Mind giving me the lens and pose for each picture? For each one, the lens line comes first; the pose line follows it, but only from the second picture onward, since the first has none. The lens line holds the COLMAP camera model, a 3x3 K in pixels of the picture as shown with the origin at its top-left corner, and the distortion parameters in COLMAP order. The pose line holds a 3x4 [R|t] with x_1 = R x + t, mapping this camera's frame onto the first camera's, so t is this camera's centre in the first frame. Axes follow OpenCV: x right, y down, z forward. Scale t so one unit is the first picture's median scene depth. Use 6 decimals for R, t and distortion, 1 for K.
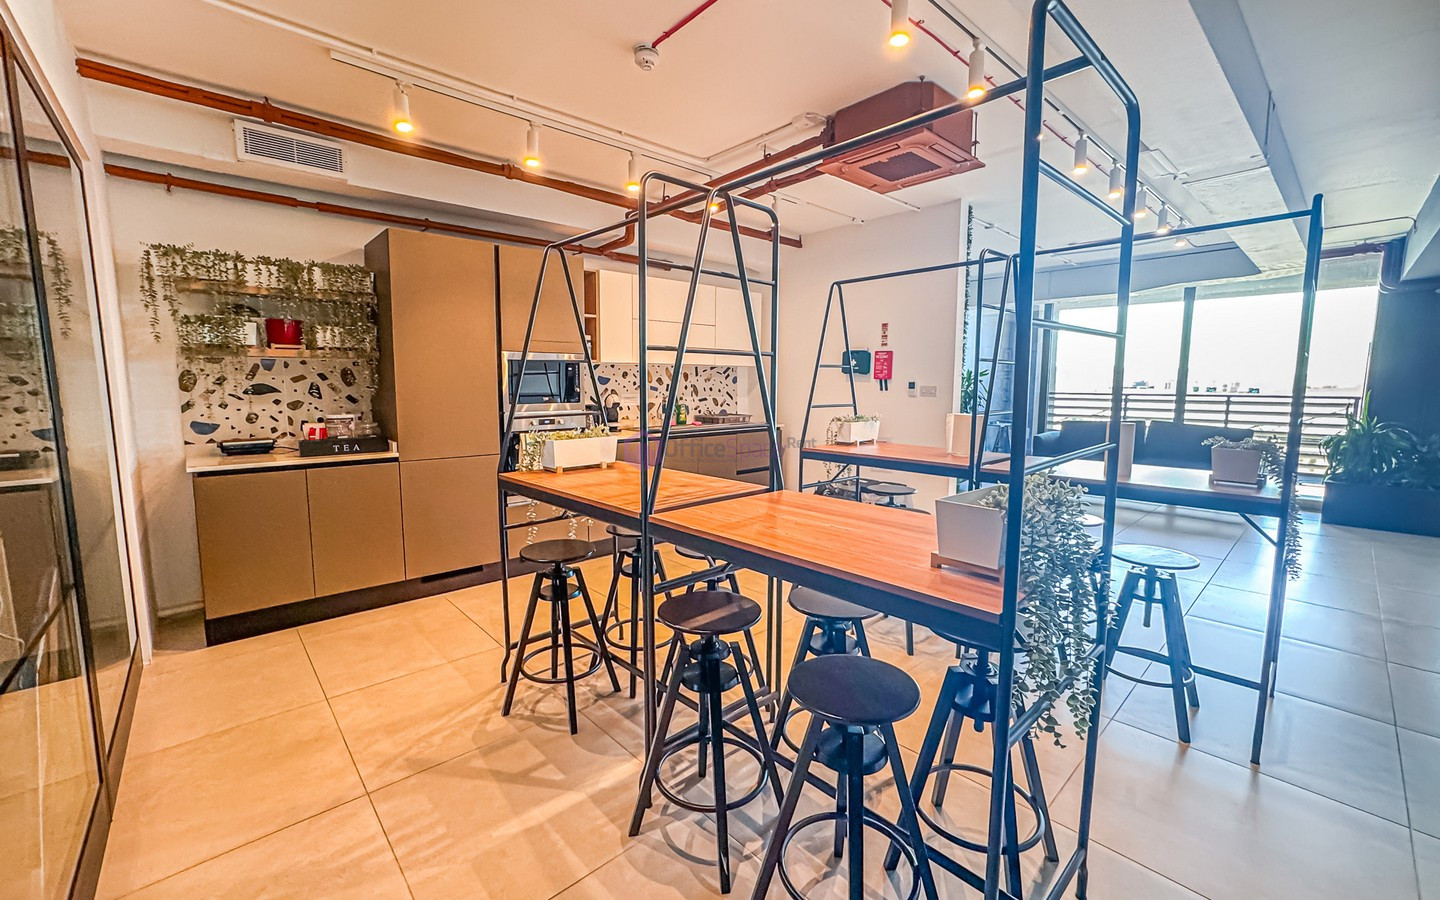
lens RADIAL K [[579.1, 0, 730.0], [0, 579.1, 447.5], [0, 0, 1]] dist [-0.001520, 0.000210]
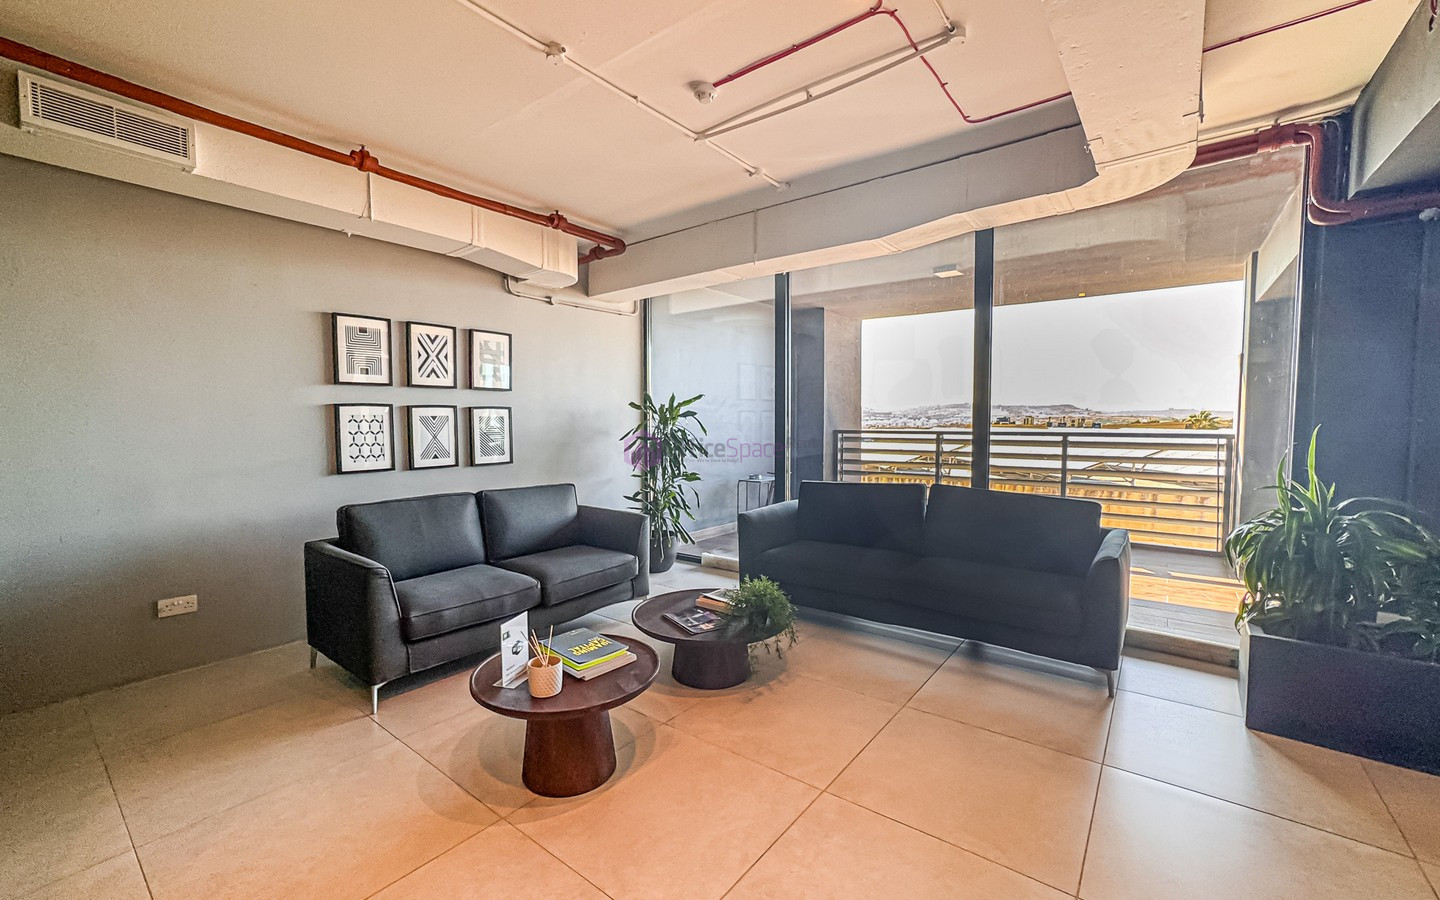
lens RADIAL K [[579.1, 0, 730.0], [0, 579.1, 447.5], [0, 0, 1]] dist [-0.001520, 0.000210]
pose [[0.985673, -0.013313, 0.168142, 0.583646], [0.024248, 0.997709, -0.063149, -0.066062], [-0.166916, 0.066322, 0.983738, 0.643278]]
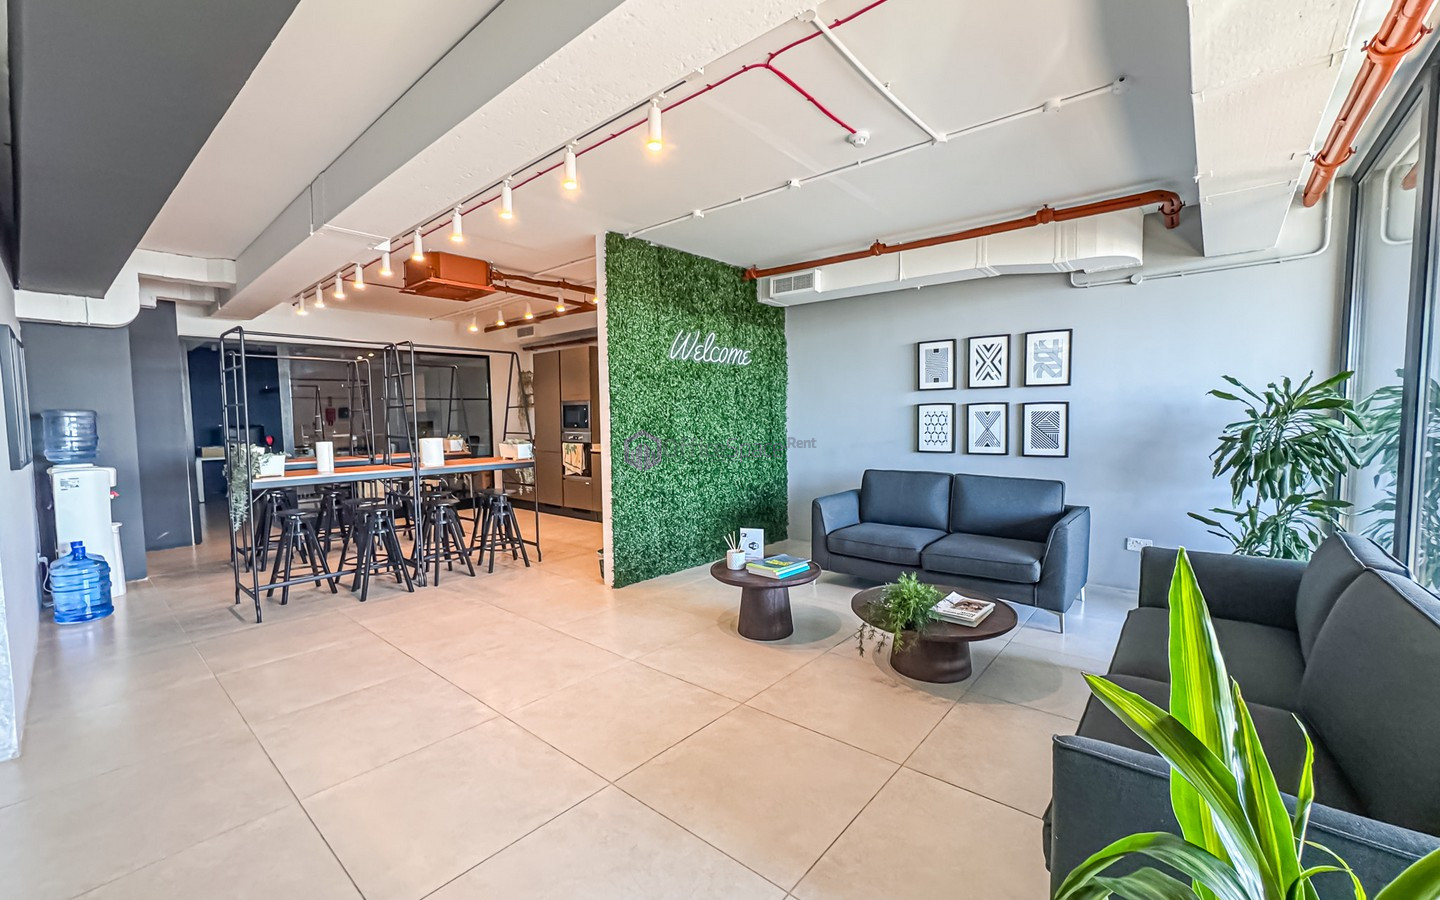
lens RADIAL K [[579.1, 0, 730.0], [0, 579.1, 447.5], [0, 0, 1]] dist [-0.001520, 0.000210]
pose [[0.150874, 0.051491, -0.987211, 2.068143], [-0.105348, 0.993793, 0.035734, -0.144673], [0.982923, 0.098610, 0.155362, 1.313711]]
